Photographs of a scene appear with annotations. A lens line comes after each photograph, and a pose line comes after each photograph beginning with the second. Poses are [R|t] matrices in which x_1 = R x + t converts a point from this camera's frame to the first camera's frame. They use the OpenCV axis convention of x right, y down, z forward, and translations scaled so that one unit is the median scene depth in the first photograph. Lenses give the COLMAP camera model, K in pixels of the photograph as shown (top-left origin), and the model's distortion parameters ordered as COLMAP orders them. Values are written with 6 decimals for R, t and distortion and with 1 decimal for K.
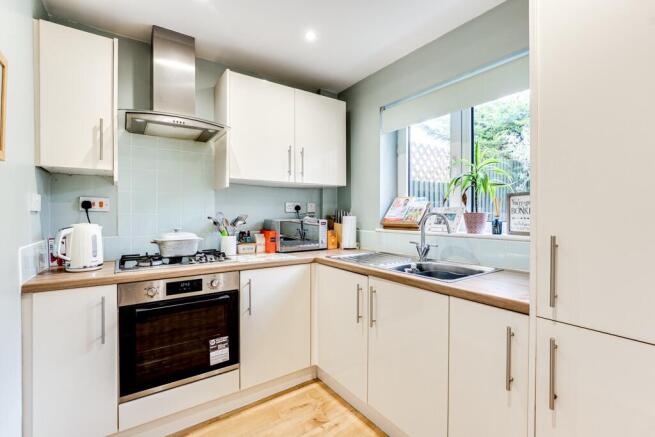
lens RADIAL K [[287.9, 0, 327.5], [0, 287.9, 218.5], [0, 0, 1]] dist [-0.015919, -0.000033]
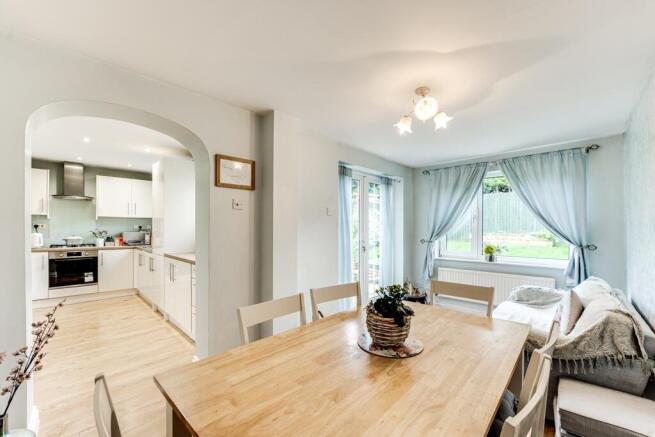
lens RADIAL K [[260.1, 0, 326.7], [0, 260.1, 230.1], [0, 0, 1]] dist [-0.022097, 0.000139]
pose [[0.982722, 0.002799, 0.185067, 1.401789], [-0.001735, 0.999981, -0.005910, -0.001719], [-0.185080, 0.005487, 0.982708, -1.841443]]
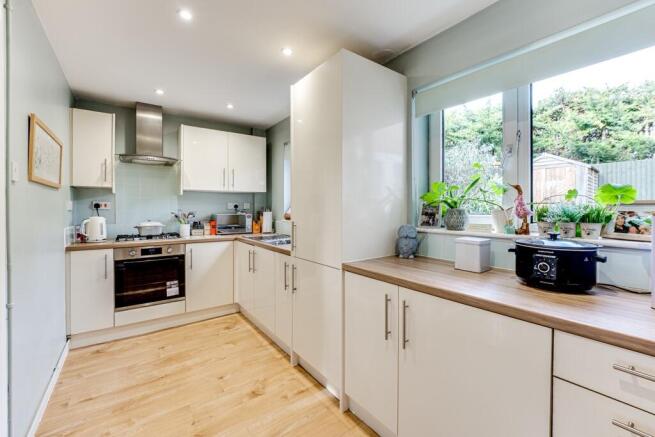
lens RADIAL K [[270.8, 0, 332.4], [0, 270.8, 210.1], [0, 0, 1]] dist [-0.026772, -0.000150]
pose [[0.999457, -0.001365, 0.032924, 0.517525], [0.001569, 0.999980, -0.006179, -0.009781], [-0.032915, 0.006227, 0.999439, -0.640462]]
